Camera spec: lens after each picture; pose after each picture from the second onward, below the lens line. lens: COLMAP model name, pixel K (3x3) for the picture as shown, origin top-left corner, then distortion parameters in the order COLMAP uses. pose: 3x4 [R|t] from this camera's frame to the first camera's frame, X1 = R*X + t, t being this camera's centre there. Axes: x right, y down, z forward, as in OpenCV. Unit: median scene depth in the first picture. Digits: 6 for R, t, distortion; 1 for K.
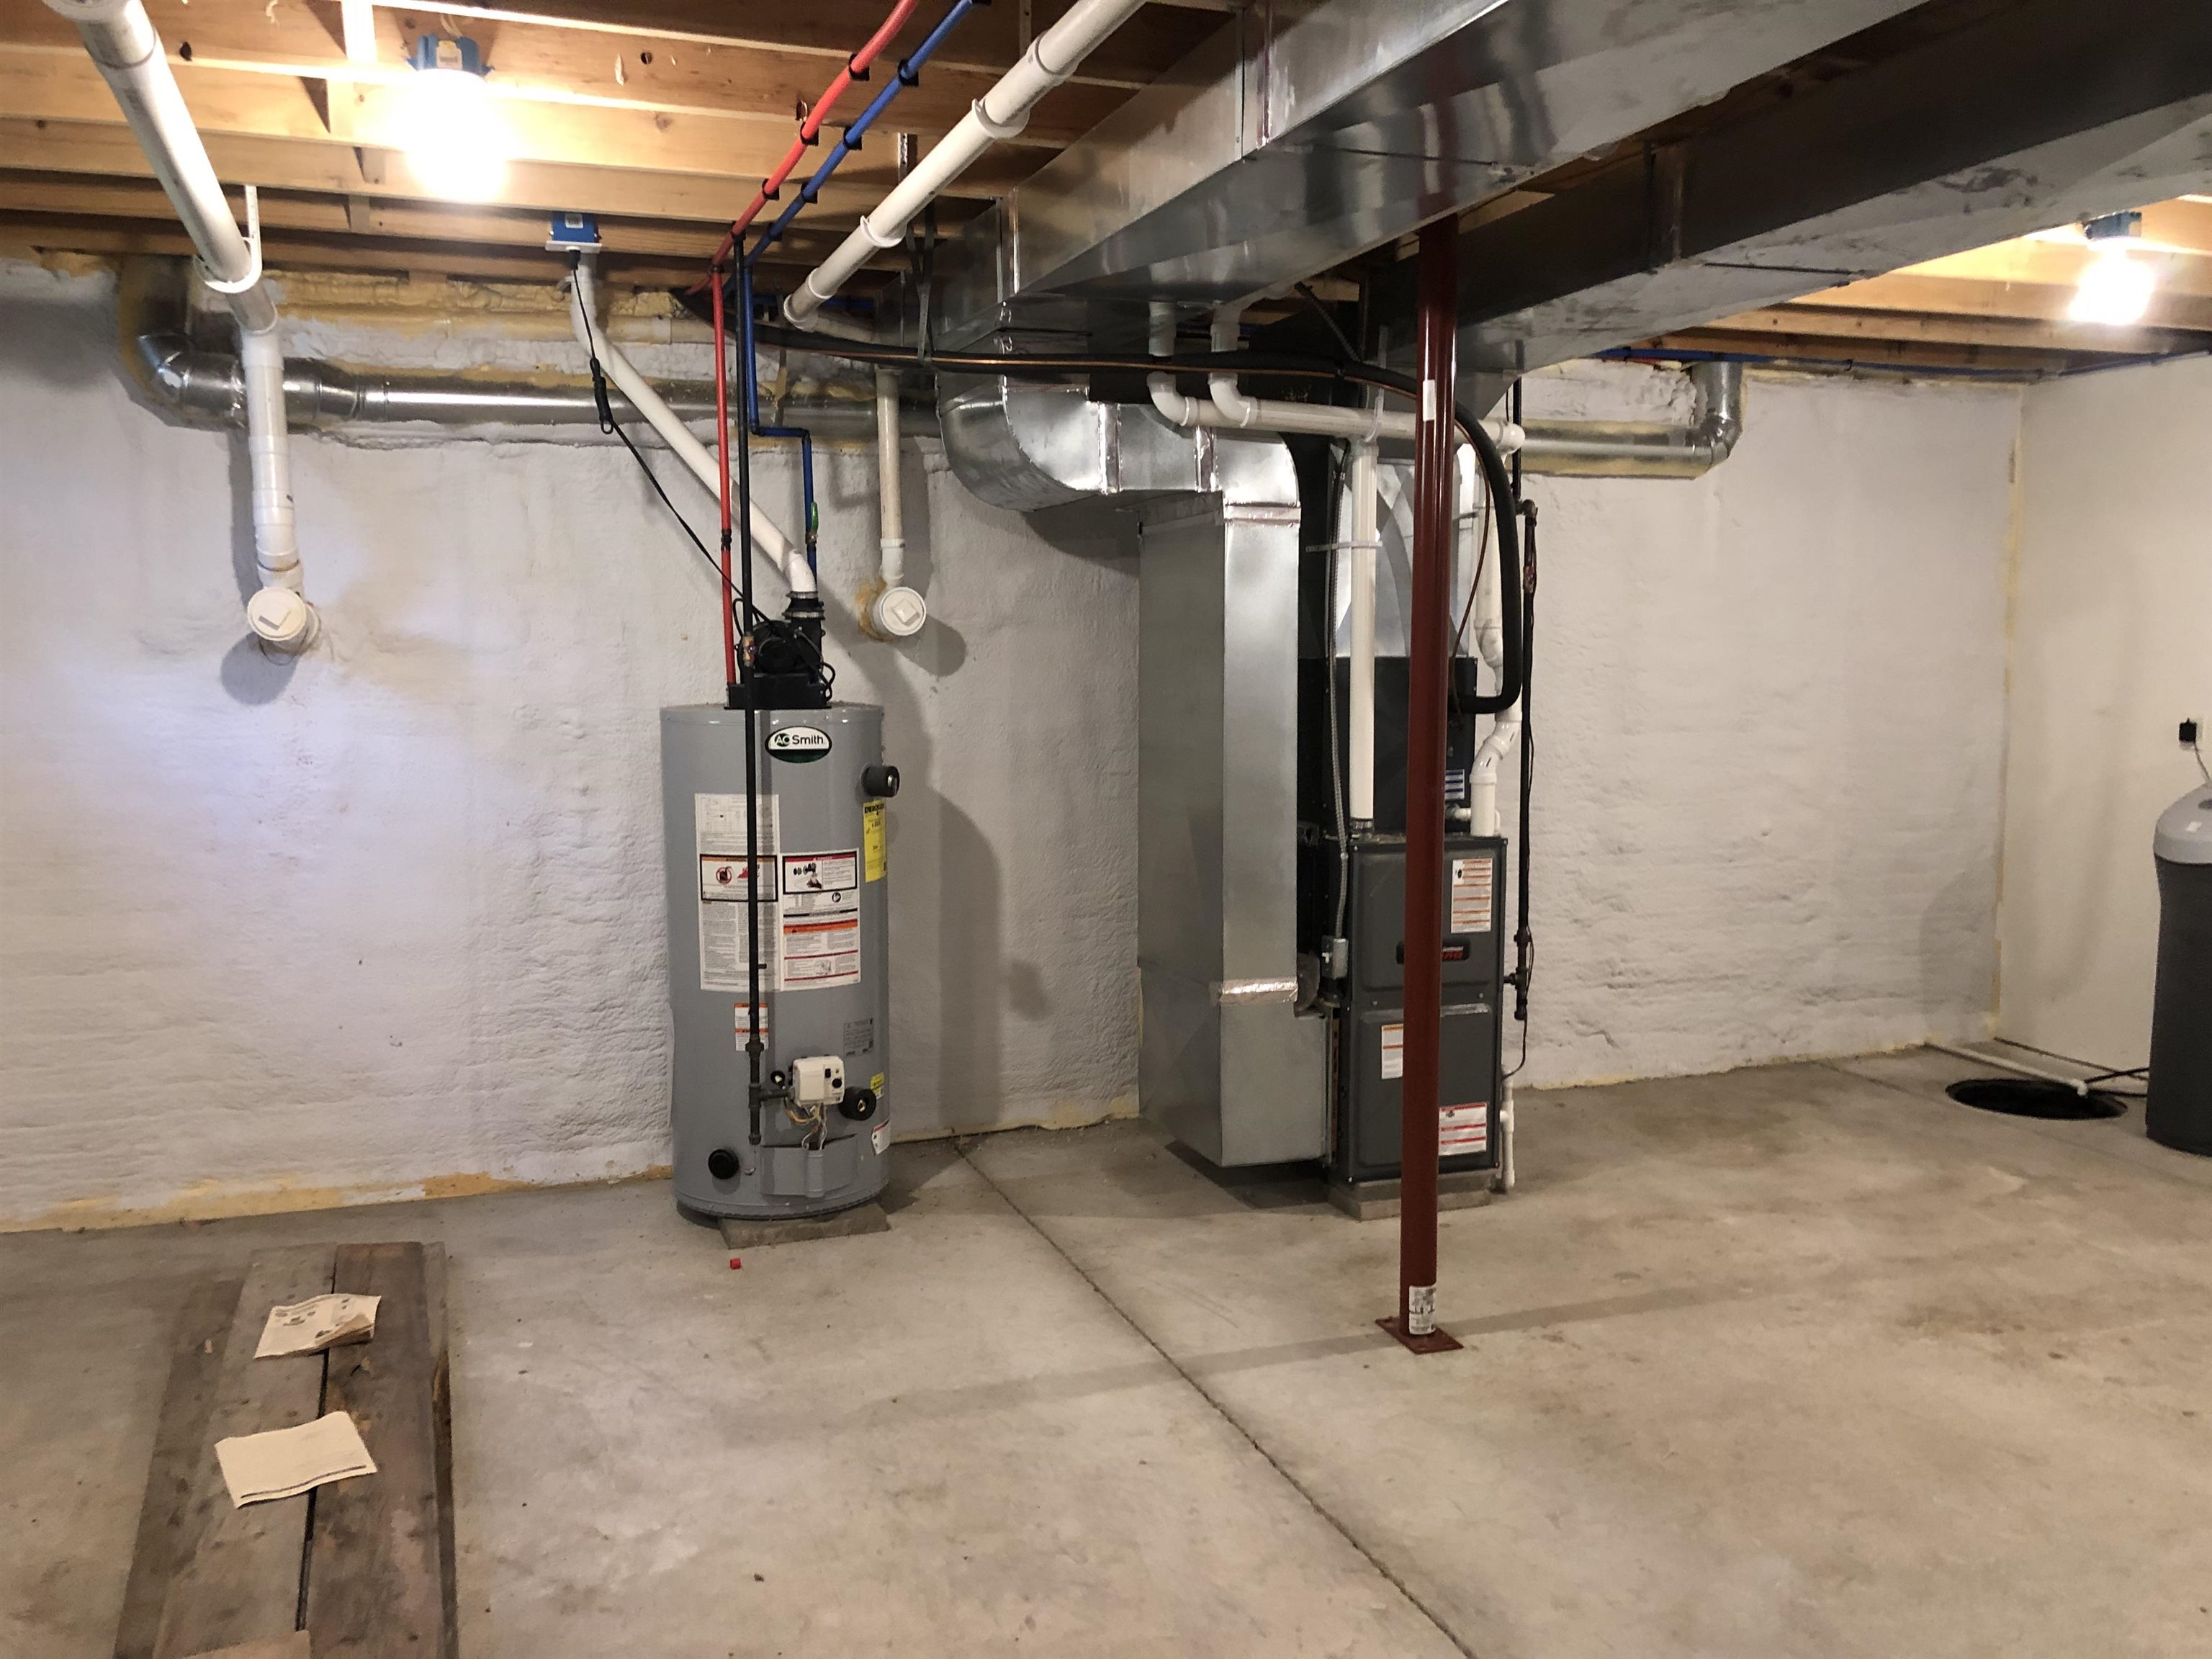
lens RADIAL K [[1827.4, 0, 1122.5], [0, 1827.4, 857.3], [0, 0, 1]] dist [0.096044, -0.186591]
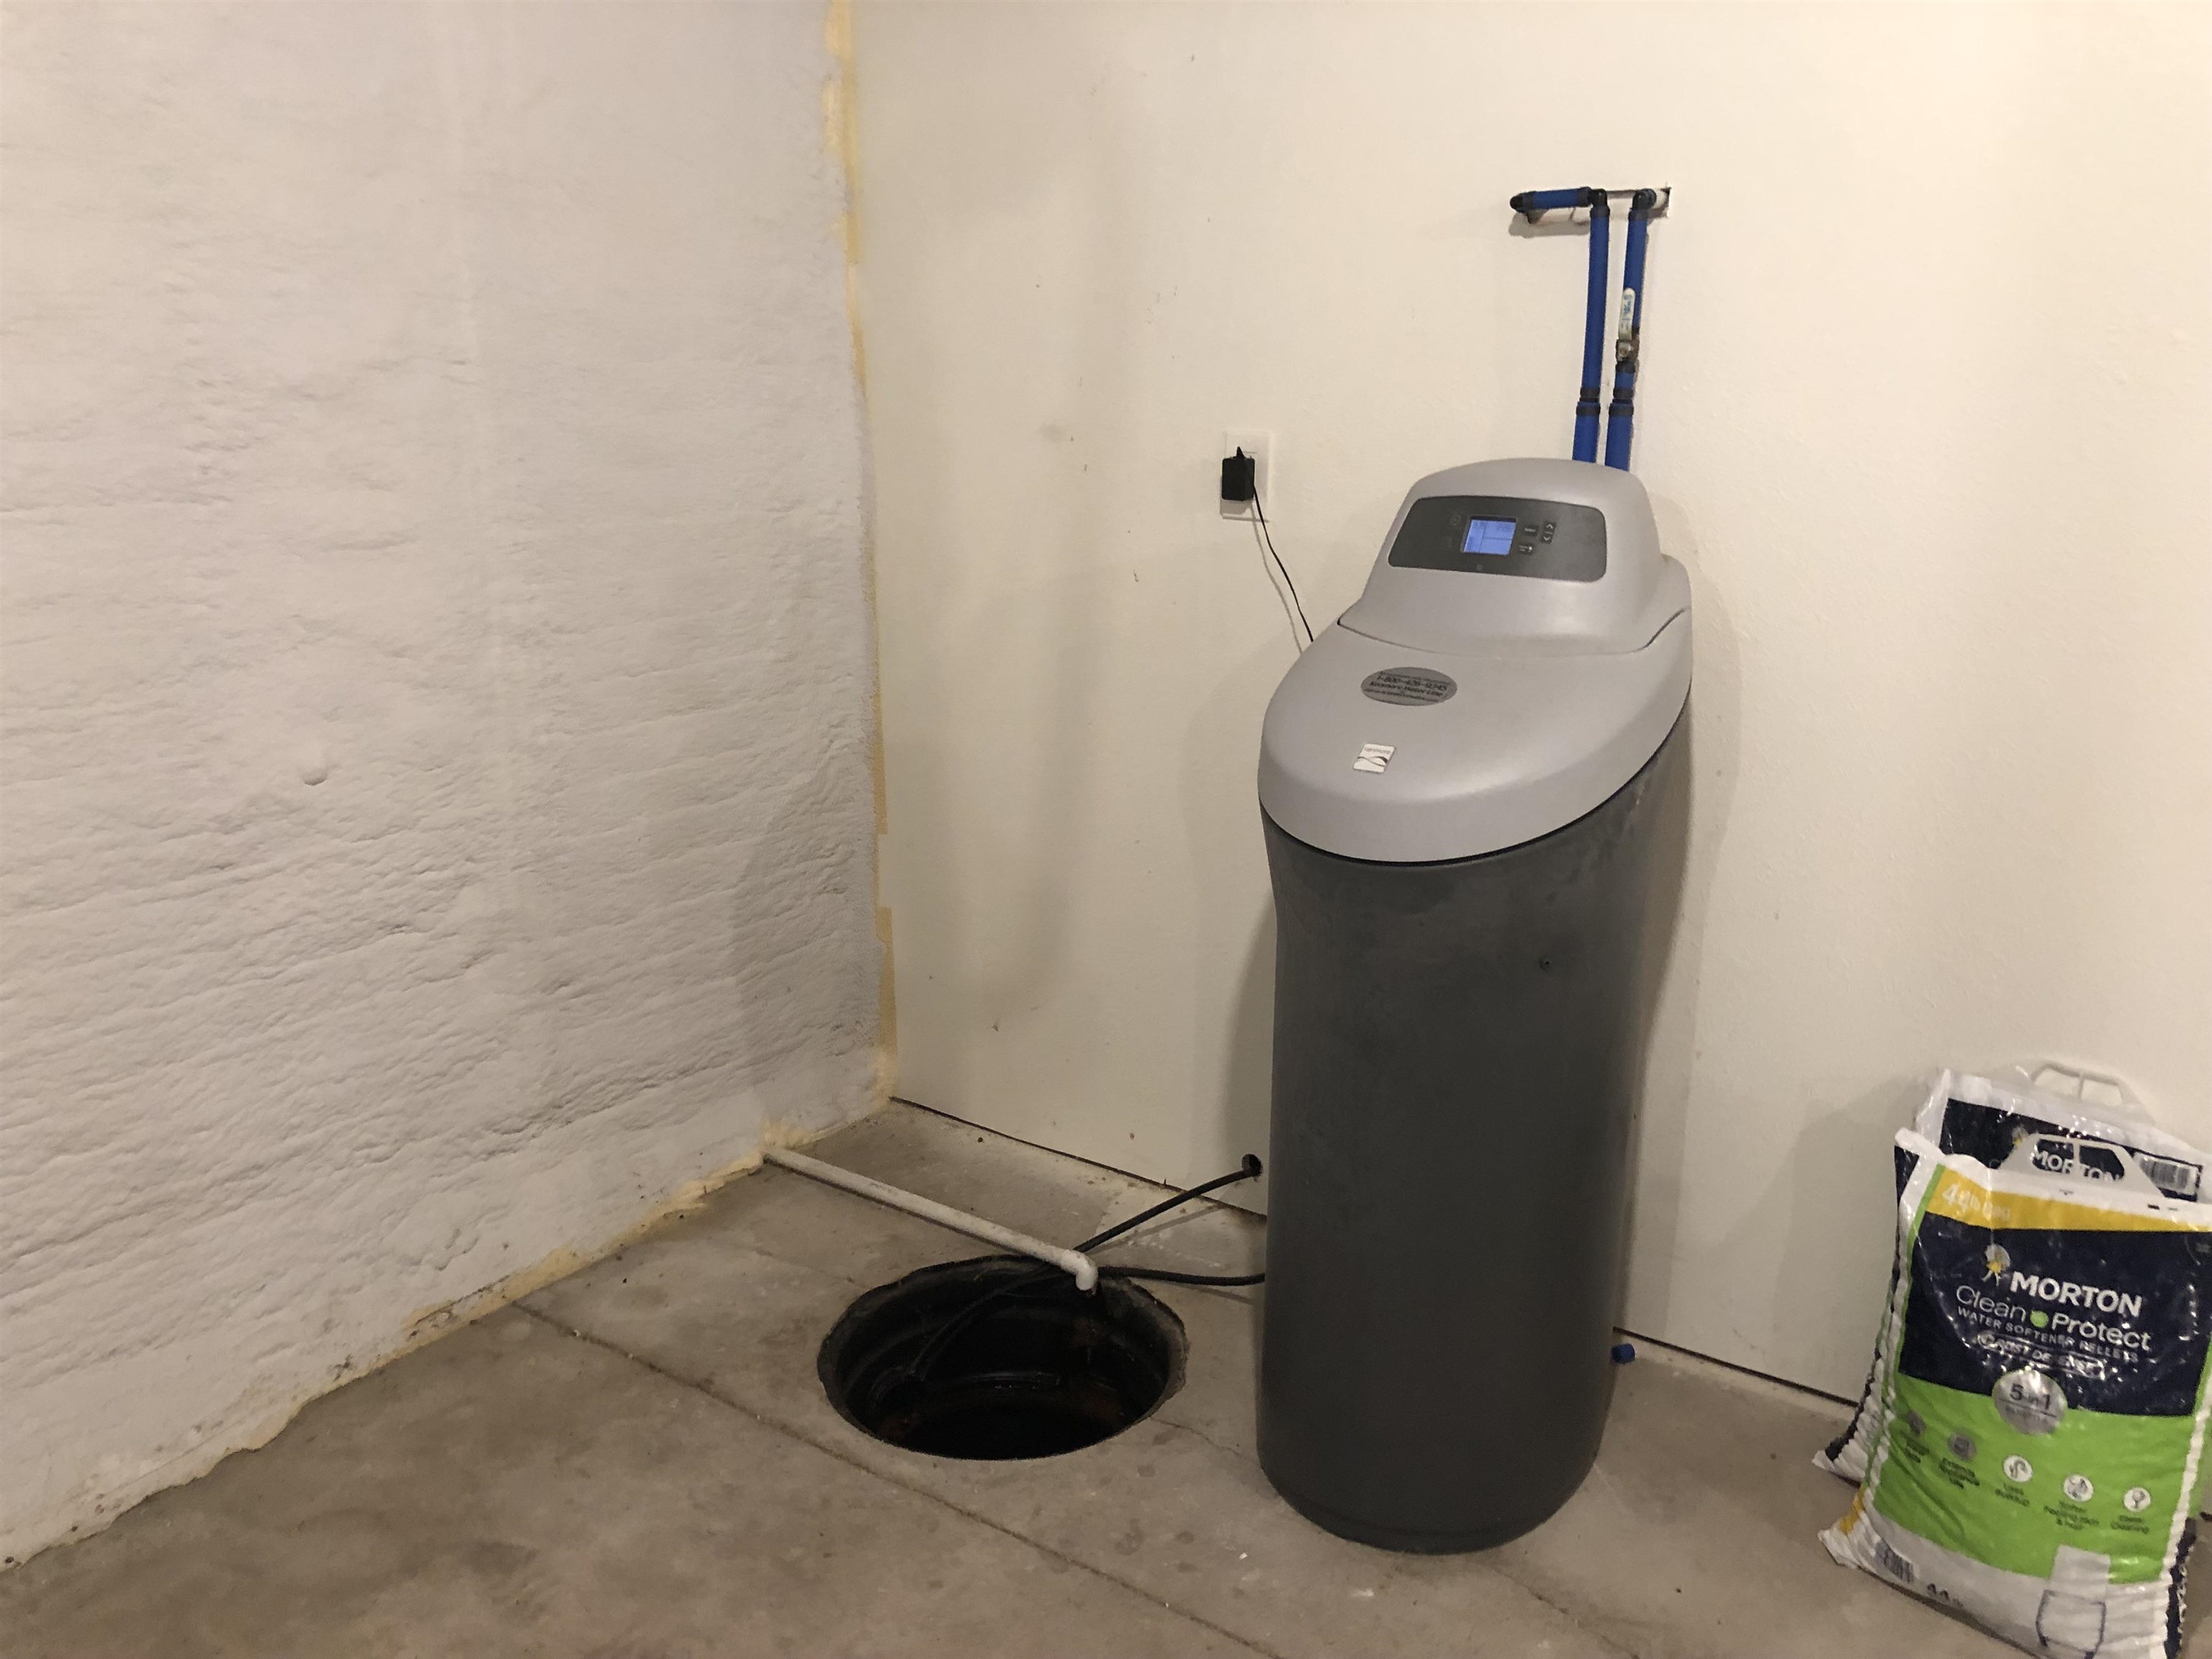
lens RADIAL K [[1827.4, 0, 1122.5], [0, 1827.4, 857.3], [0, 0, 1]] dist [0.096044, -0.186591]
pose [[0.824315, -0.141908, 0.548057, 0.270128], [0.050838, 0.982718, 0.177990, -0.053779], [-0.563844, -0.118858, 0.817284, 0.588689]]
